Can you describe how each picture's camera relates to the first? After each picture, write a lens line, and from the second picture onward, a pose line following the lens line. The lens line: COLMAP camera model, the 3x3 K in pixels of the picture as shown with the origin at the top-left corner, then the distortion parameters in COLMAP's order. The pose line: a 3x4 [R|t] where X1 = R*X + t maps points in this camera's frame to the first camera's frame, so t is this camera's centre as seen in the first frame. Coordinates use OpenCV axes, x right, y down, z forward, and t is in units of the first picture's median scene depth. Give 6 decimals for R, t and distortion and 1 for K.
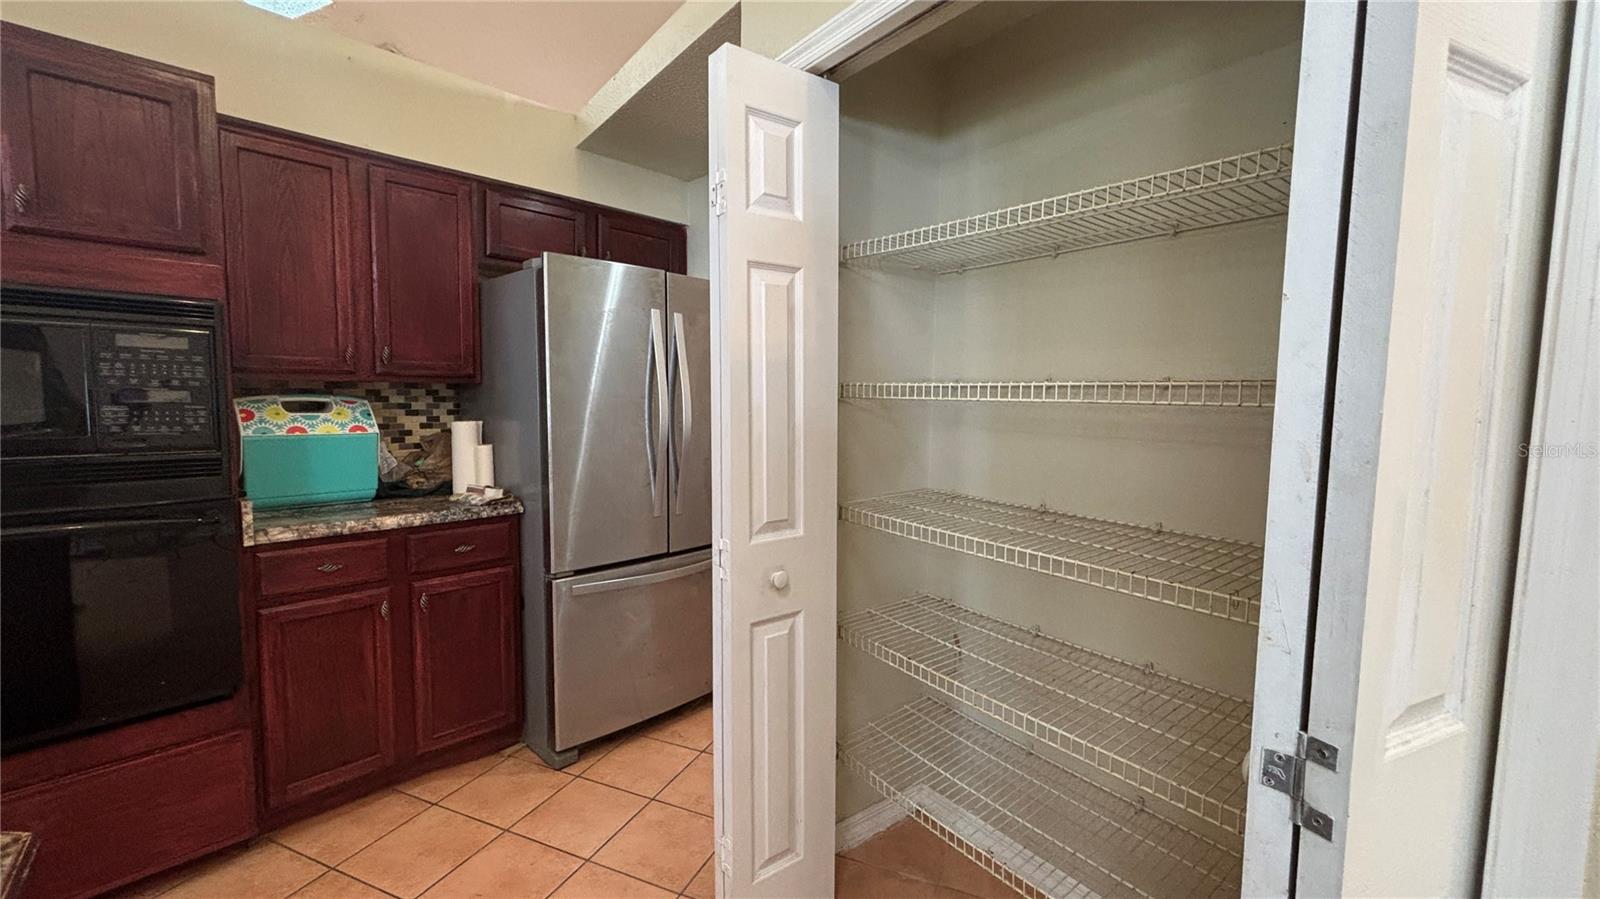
lens RADIAL K [[649.8, 0, 800.4], [0, 649.8, 445.8], [0, 0, 1]] dist [-0.002311, 0.000052]
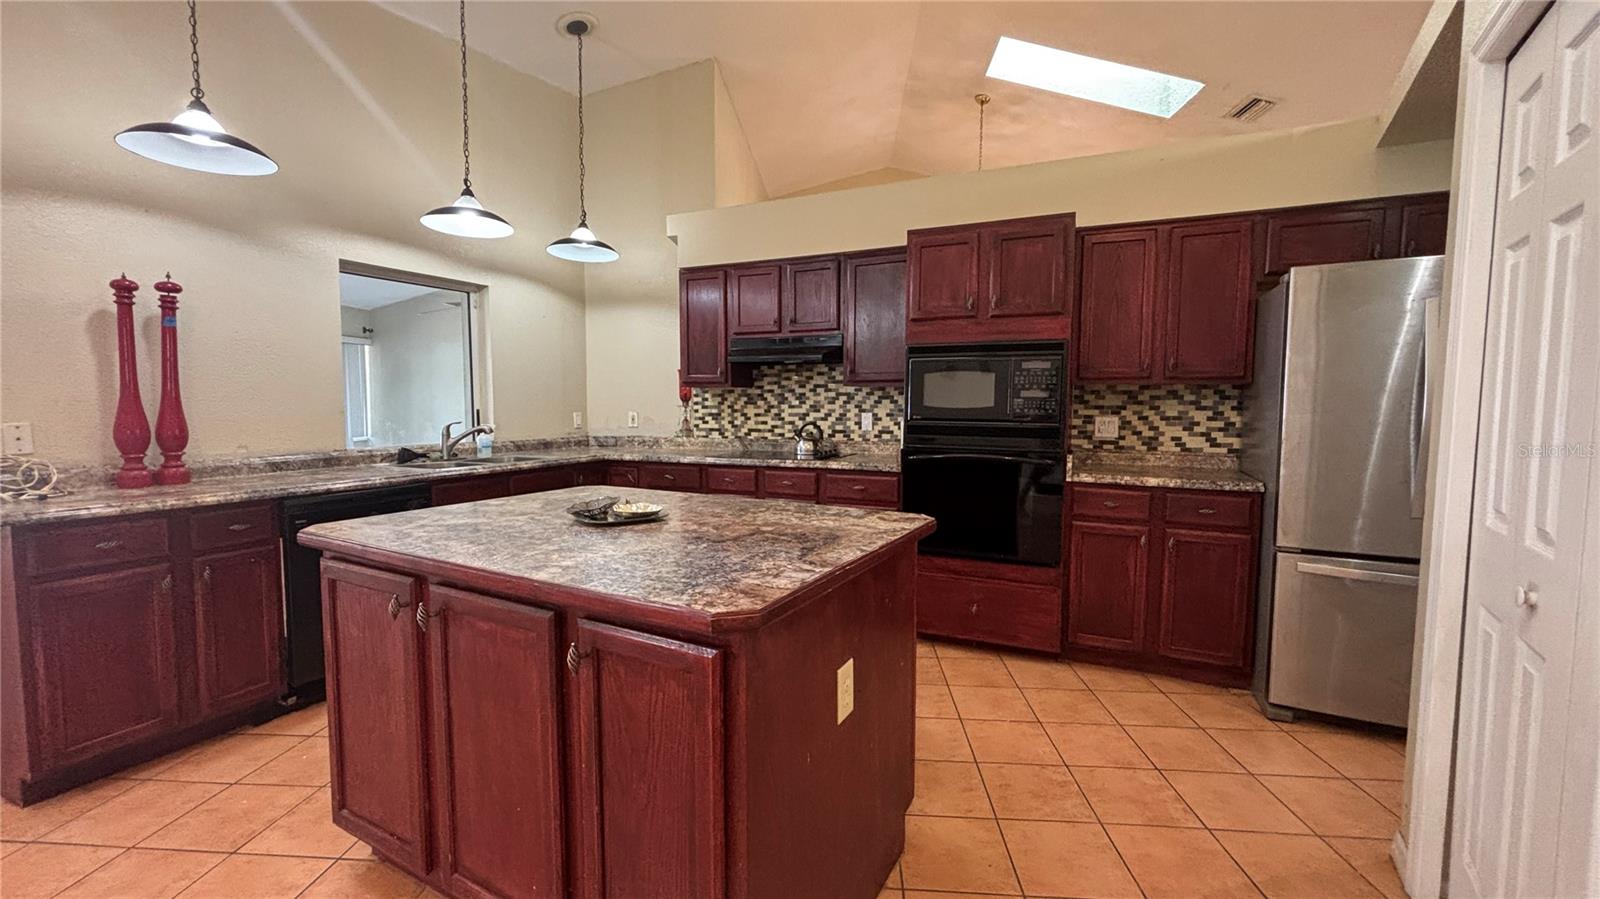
lens RADIAL K [[649.8, 0, 801.5], [0, 649.8, 450.8], [0, 0, 1]] dist [-0.002311, 0.000052]
pose [[0.329378, 0.066304, -0.941867, 0.404436], [-0.072433, 0.996366, 0.044810, 0.037286], [0.941416, 0.053463, 0.332983, -0.183181]]
